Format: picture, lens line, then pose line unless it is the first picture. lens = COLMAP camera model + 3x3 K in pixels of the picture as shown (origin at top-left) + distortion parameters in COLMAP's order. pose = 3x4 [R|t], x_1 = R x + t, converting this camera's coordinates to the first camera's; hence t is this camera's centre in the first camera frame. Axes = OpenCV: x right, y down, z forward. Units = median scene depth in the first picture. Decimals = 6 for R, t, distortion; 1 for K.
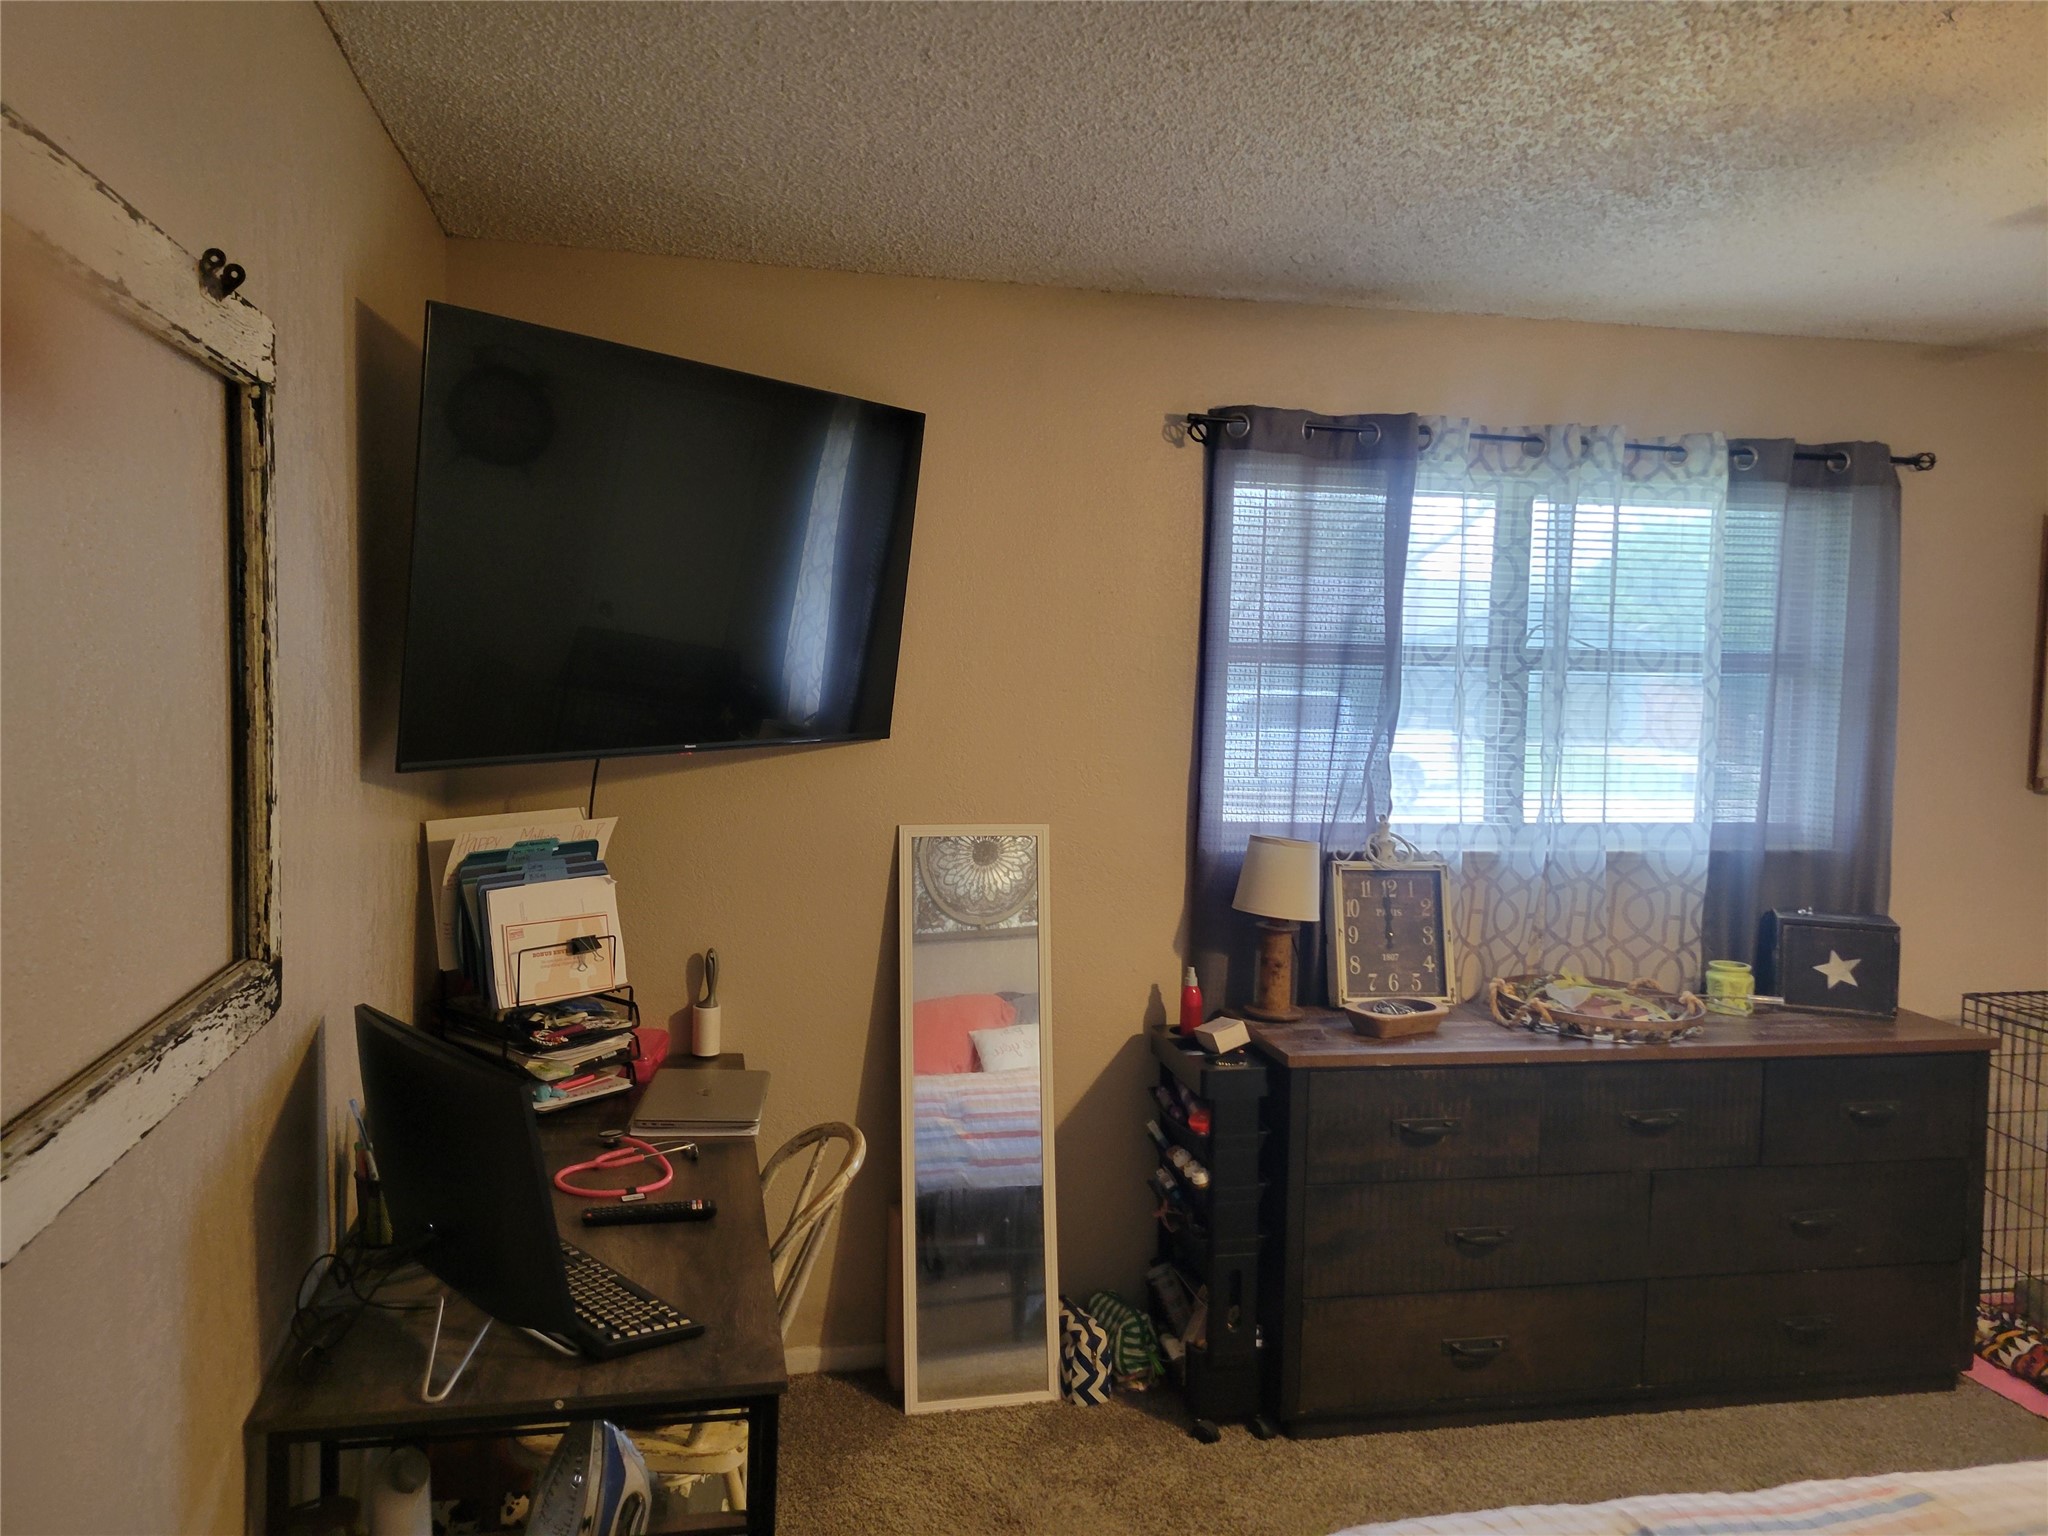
lens RADIAL K [[1542.8, 0, 1024.0], [0, 1542.8, 768.0], [0, 0, 1]] dist [0.148417, -0.000431]
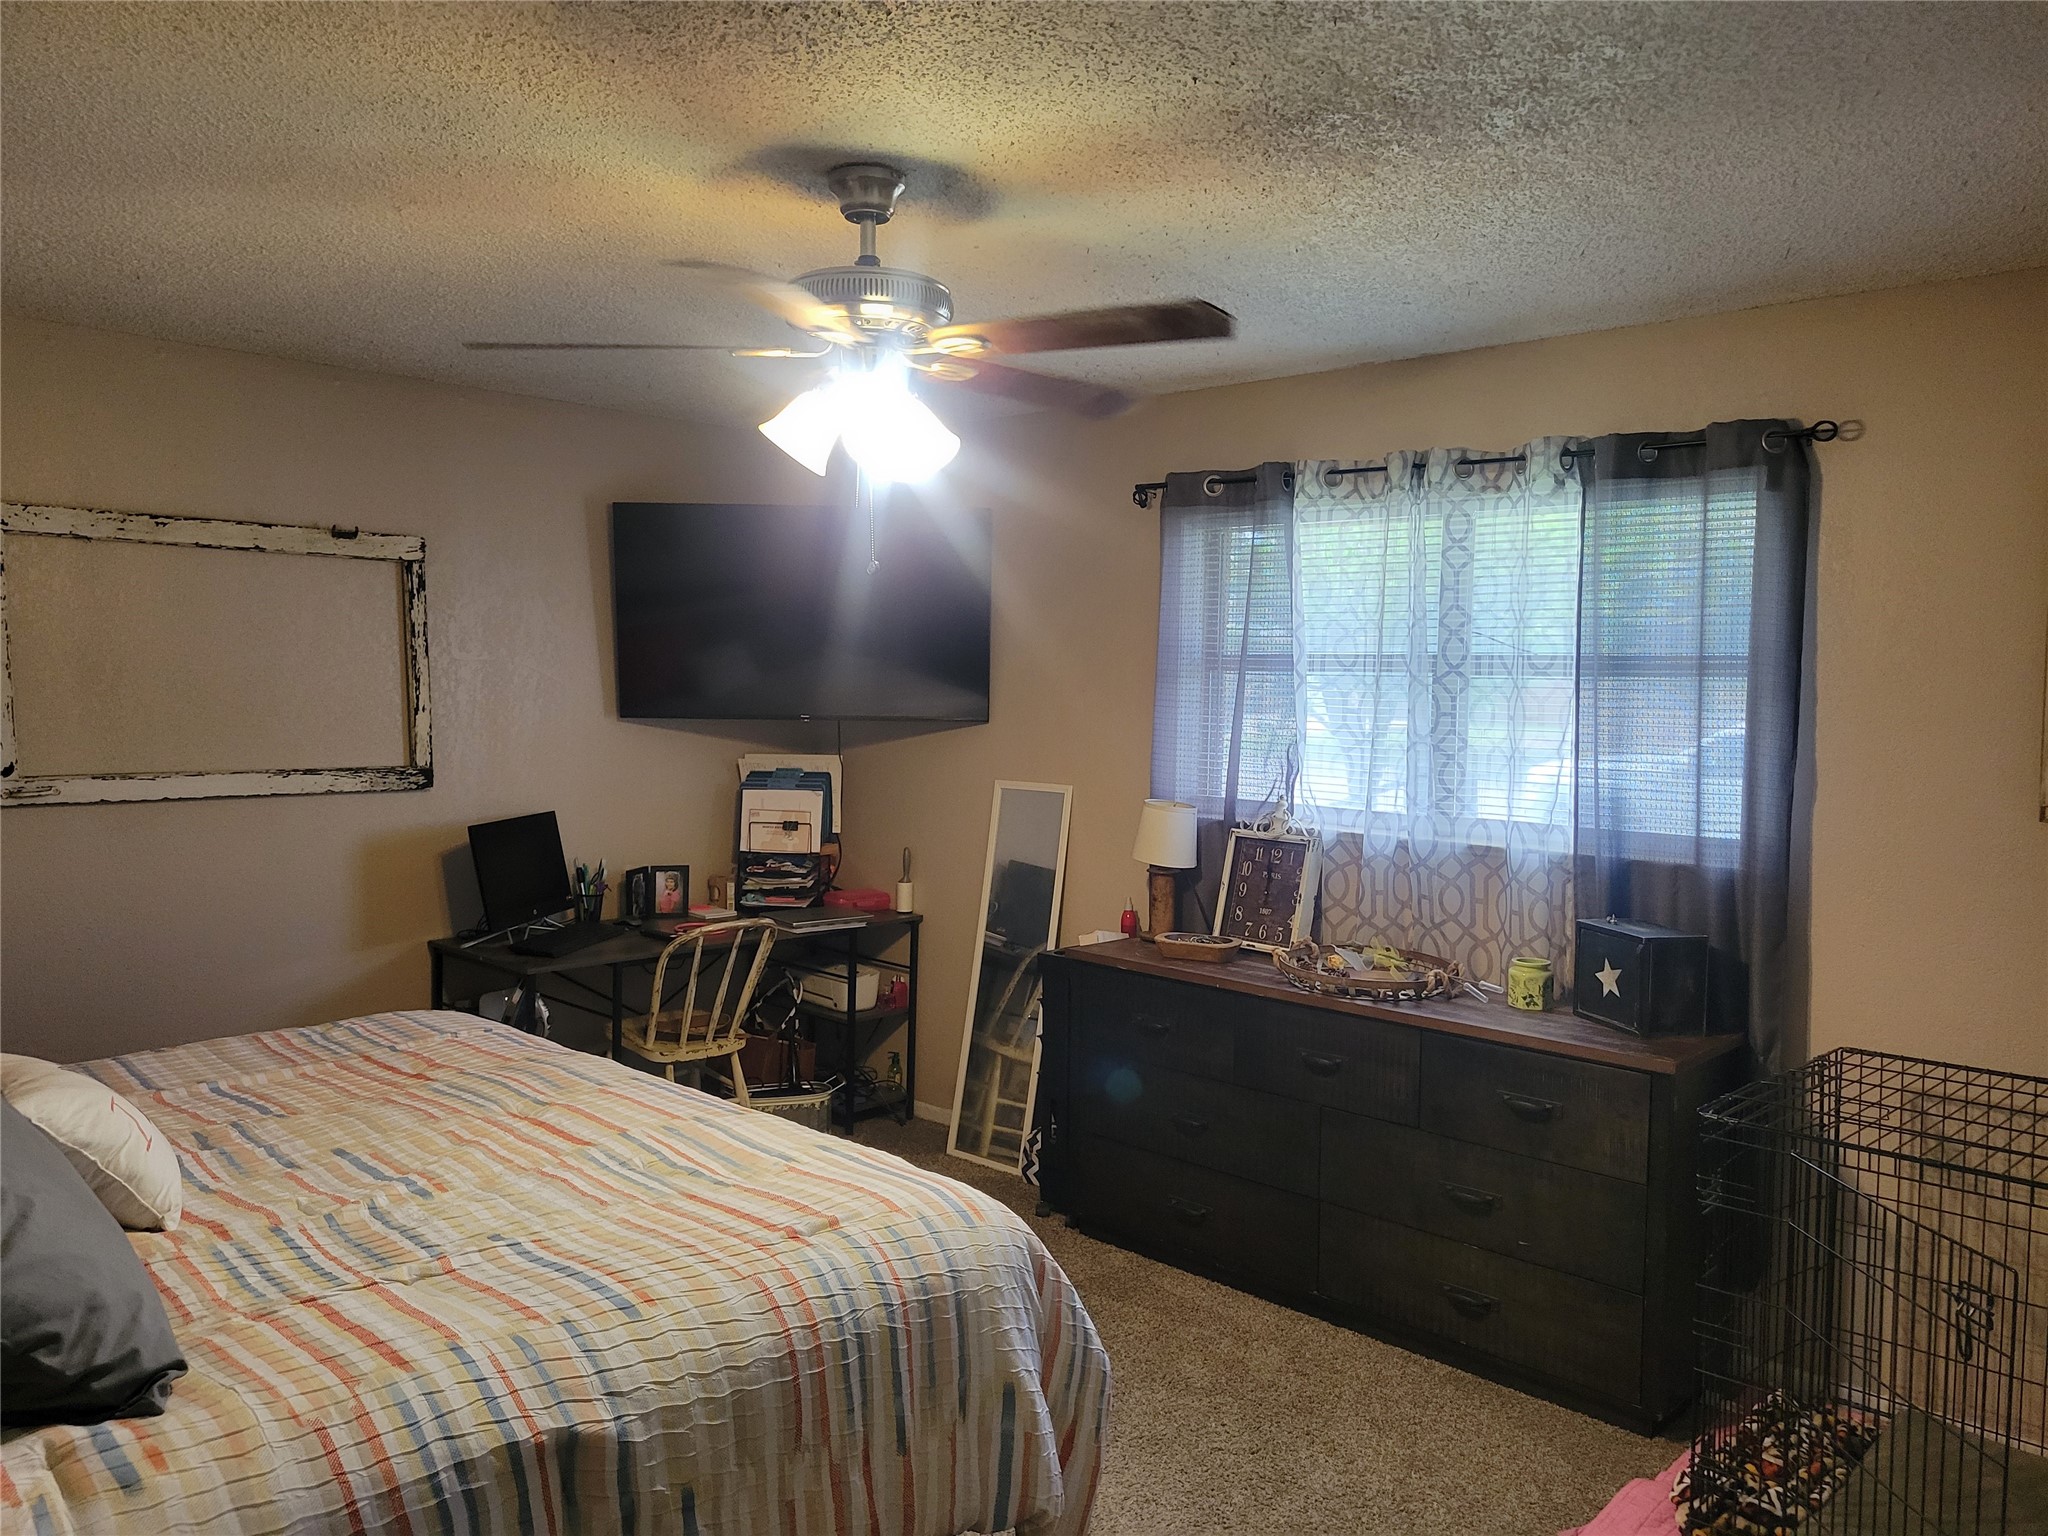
lens RADIAL K [[1542.8, 0, 1024.0], [0, 1542.8, 768.0], [0, 0, 1]] dist [0.148417, -0.000431]
pose [[0.545949, 0.036763, -0.837011, 1.127853], [-0.060363, 0.998166, 0.004469, 0.016248], [0.835641, 0.048085, 0.547167, 0.181349]]
